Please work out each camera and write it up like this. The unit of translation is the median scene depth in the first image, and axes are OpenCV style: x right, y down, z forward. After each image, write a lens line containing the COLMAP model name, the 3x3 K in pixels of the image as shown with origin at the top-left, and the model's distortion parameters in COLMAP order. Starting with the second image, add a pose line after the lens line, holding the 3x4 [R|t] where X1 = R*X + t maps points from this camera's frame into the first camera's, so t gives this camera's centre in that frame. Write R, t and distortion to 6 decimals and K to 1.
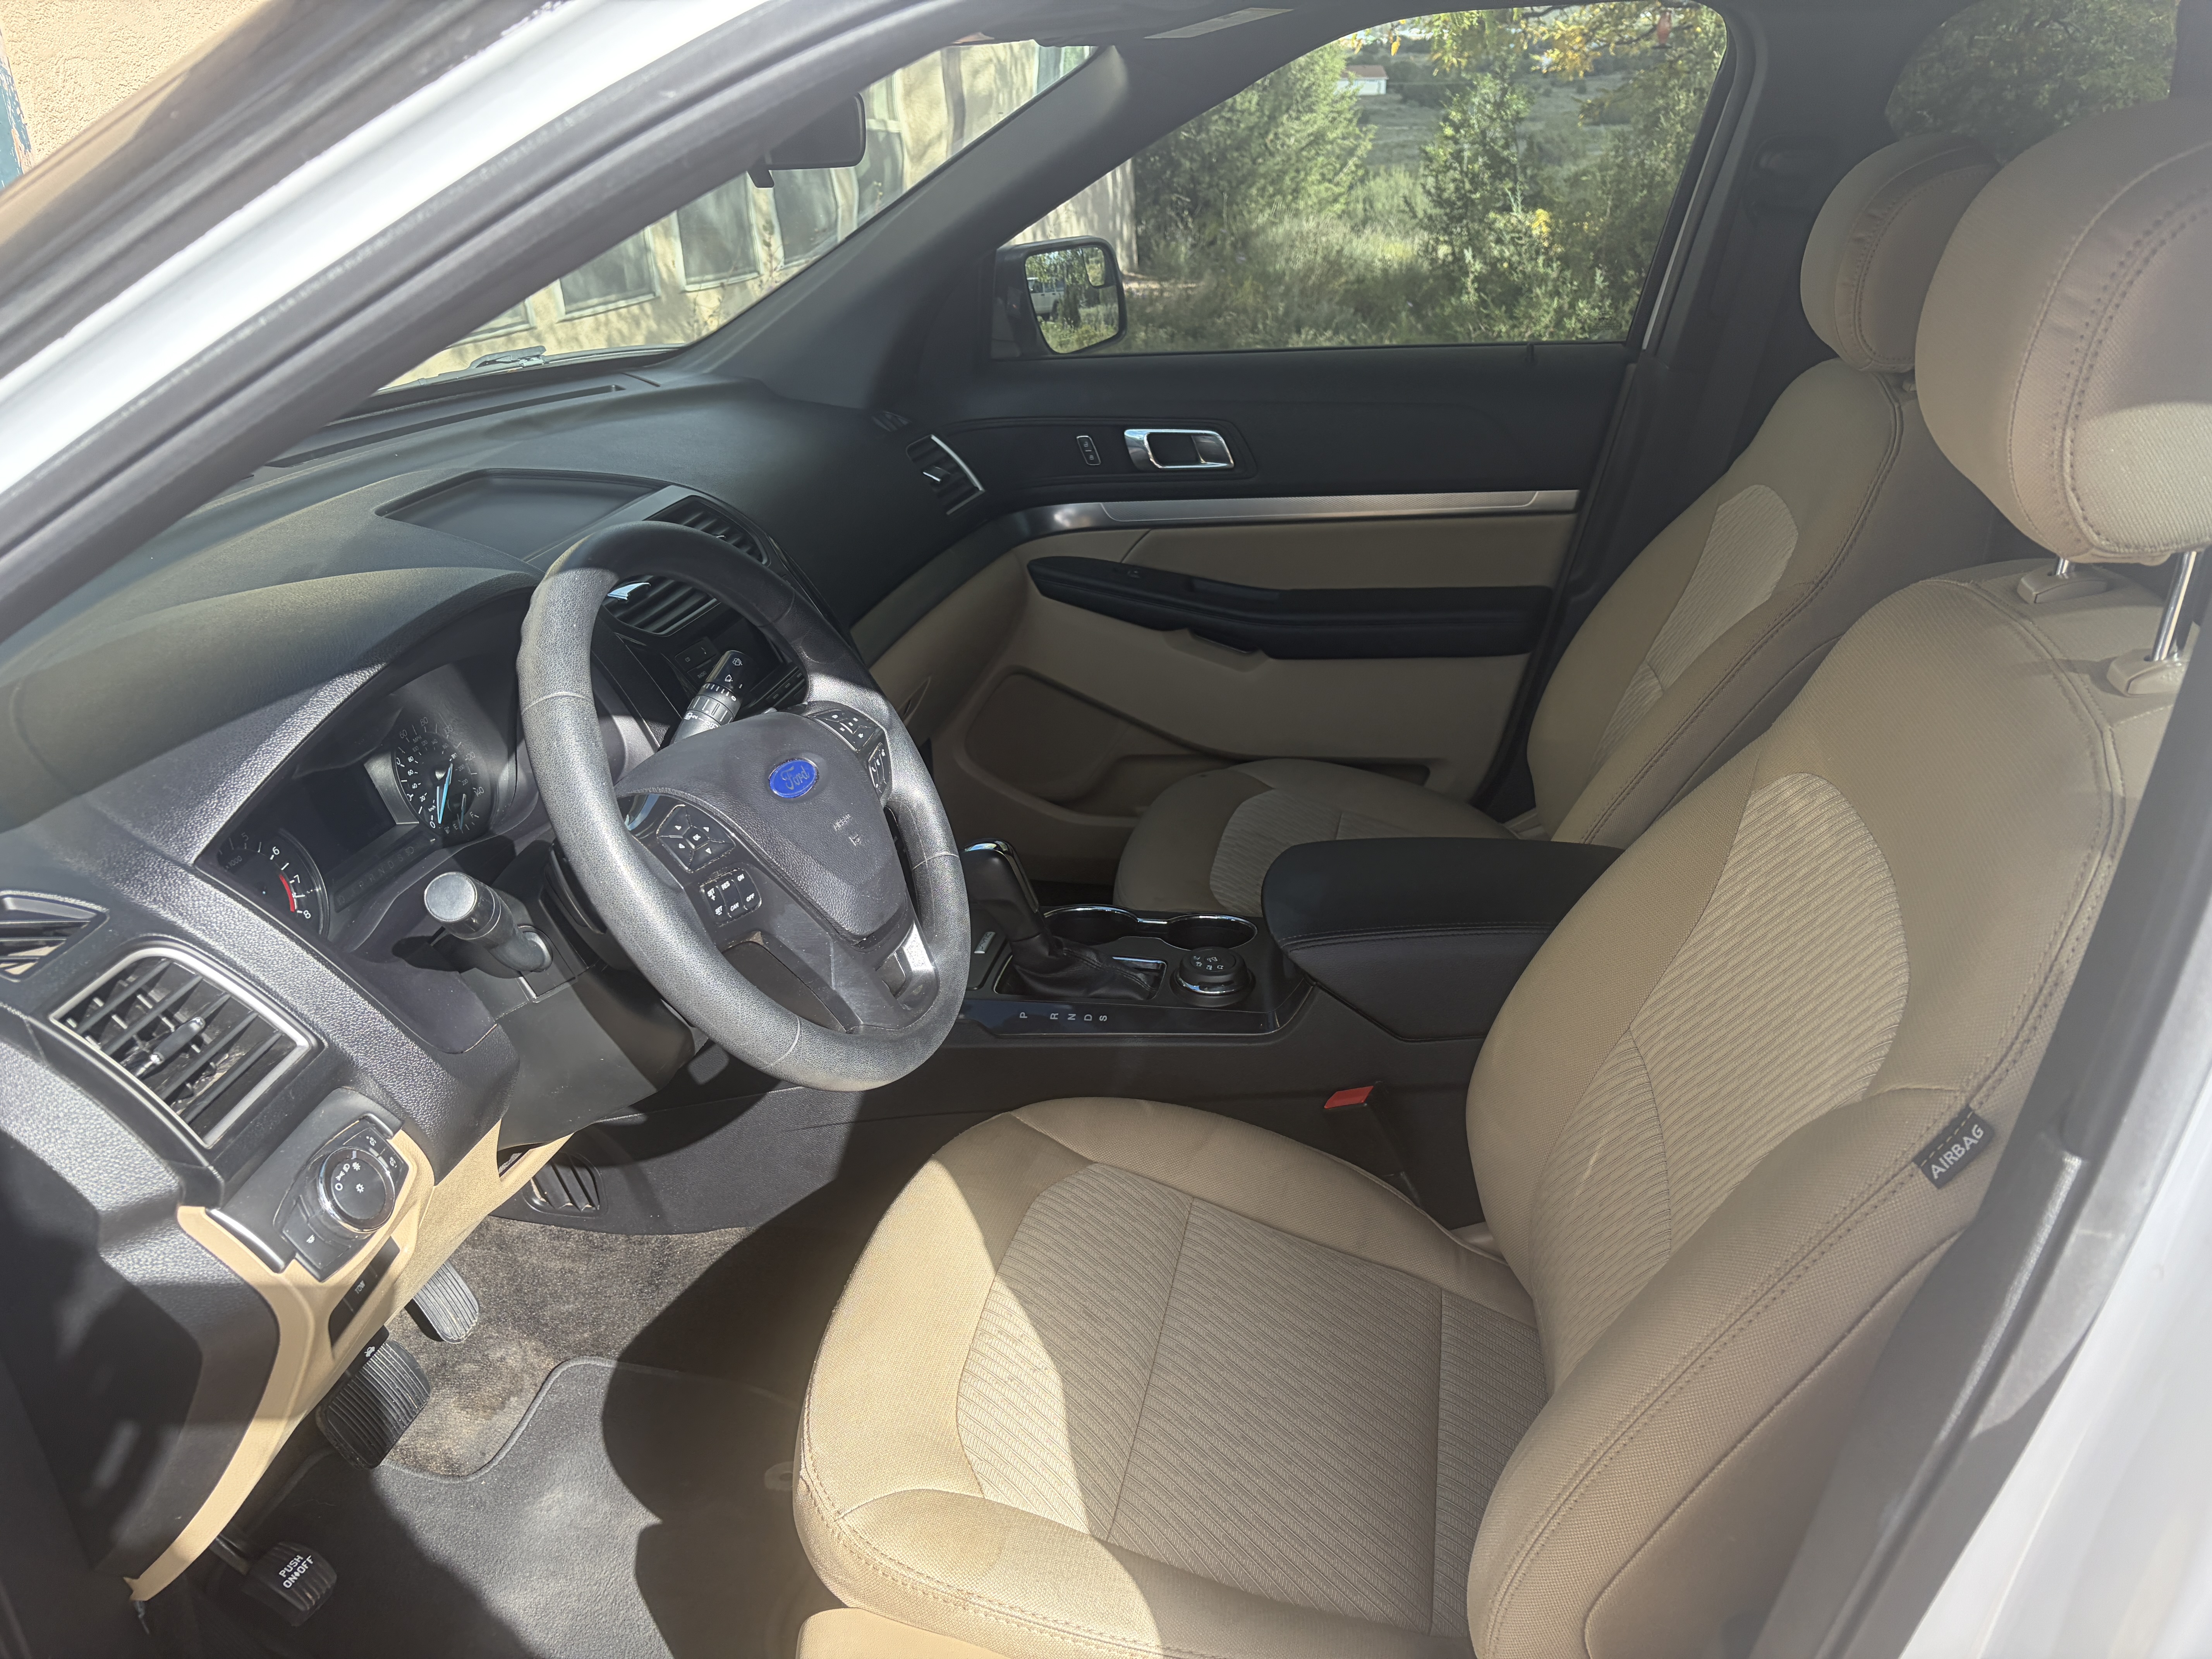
lens RADIAL K [[1694.2, 0, 1106.0], [0, 1694.2, 829.5], [0, 0, 1]] dist [0.035594, -0.001063]
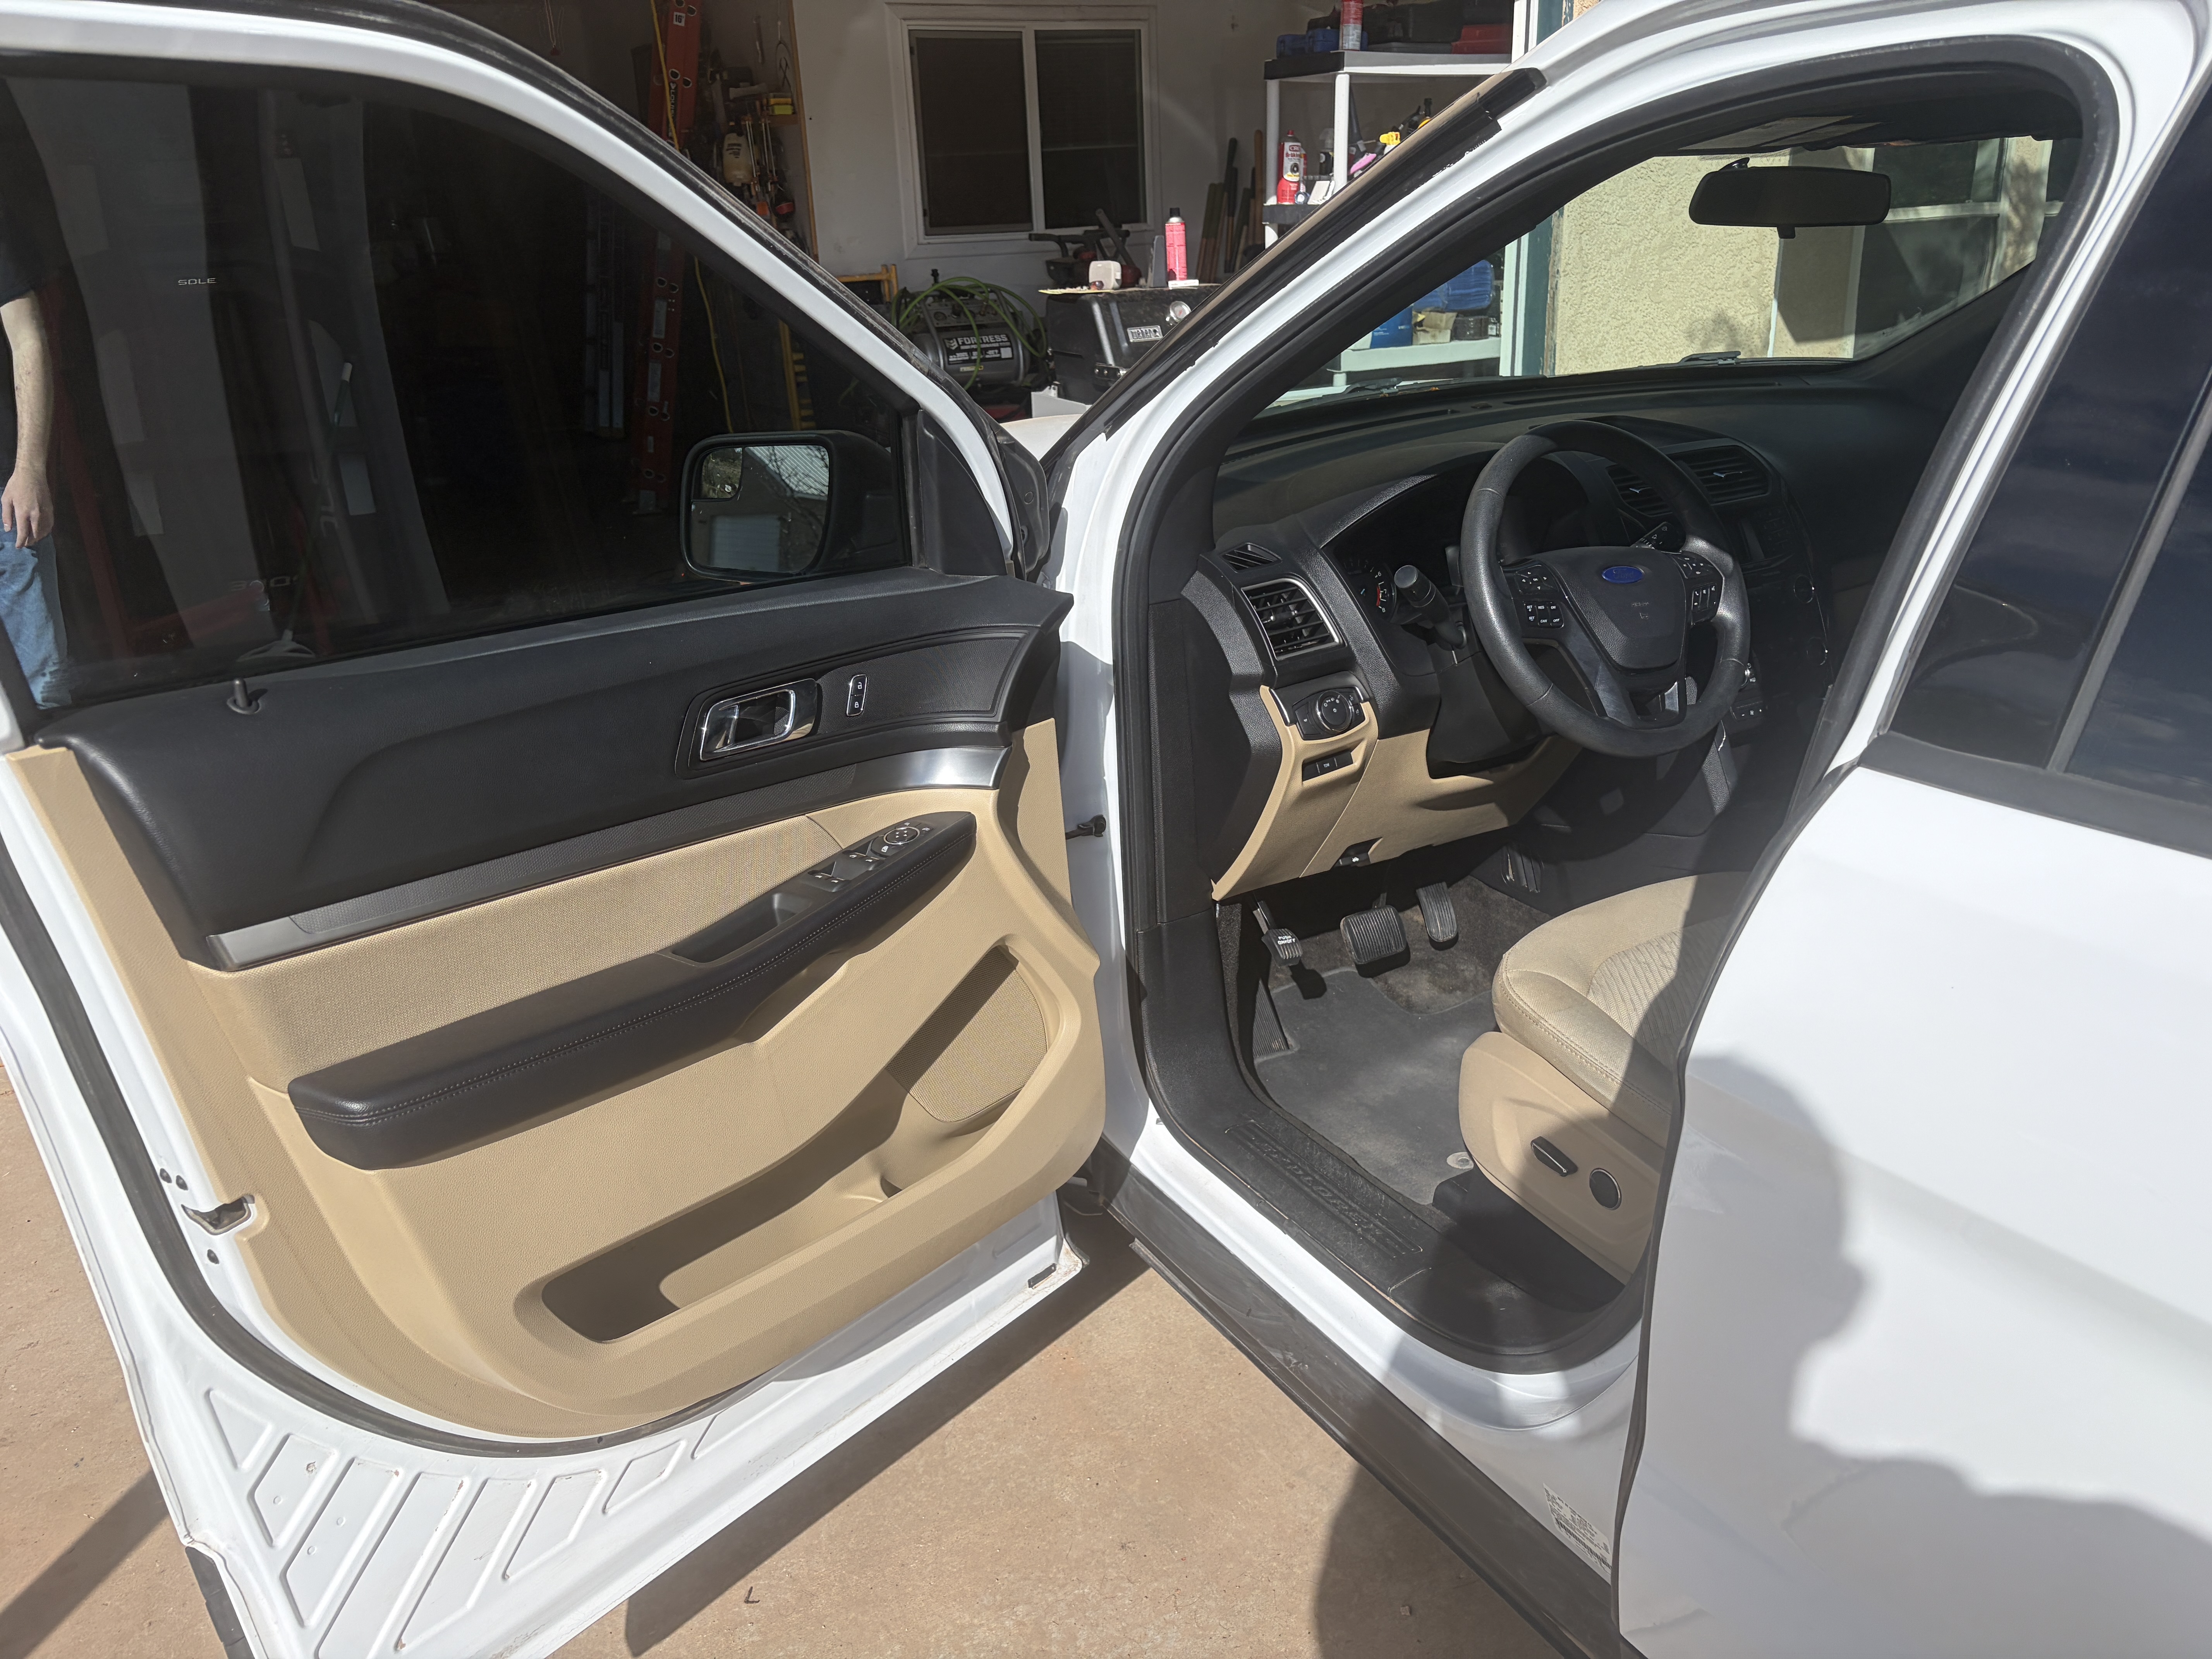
lens RADIAL K [[1694.2, 0, 1106.0], [0, 1694.2, 829.5], [0, 0, 1]] dist [0.035594, -0.001063]
pose [[0.671971, 0.255992, -0.694927, 0.763393], [-0.277366, 0.957054, 0.084348, 0.227310], [0.686676, 0.136070, 0.714116, -0.581749]]
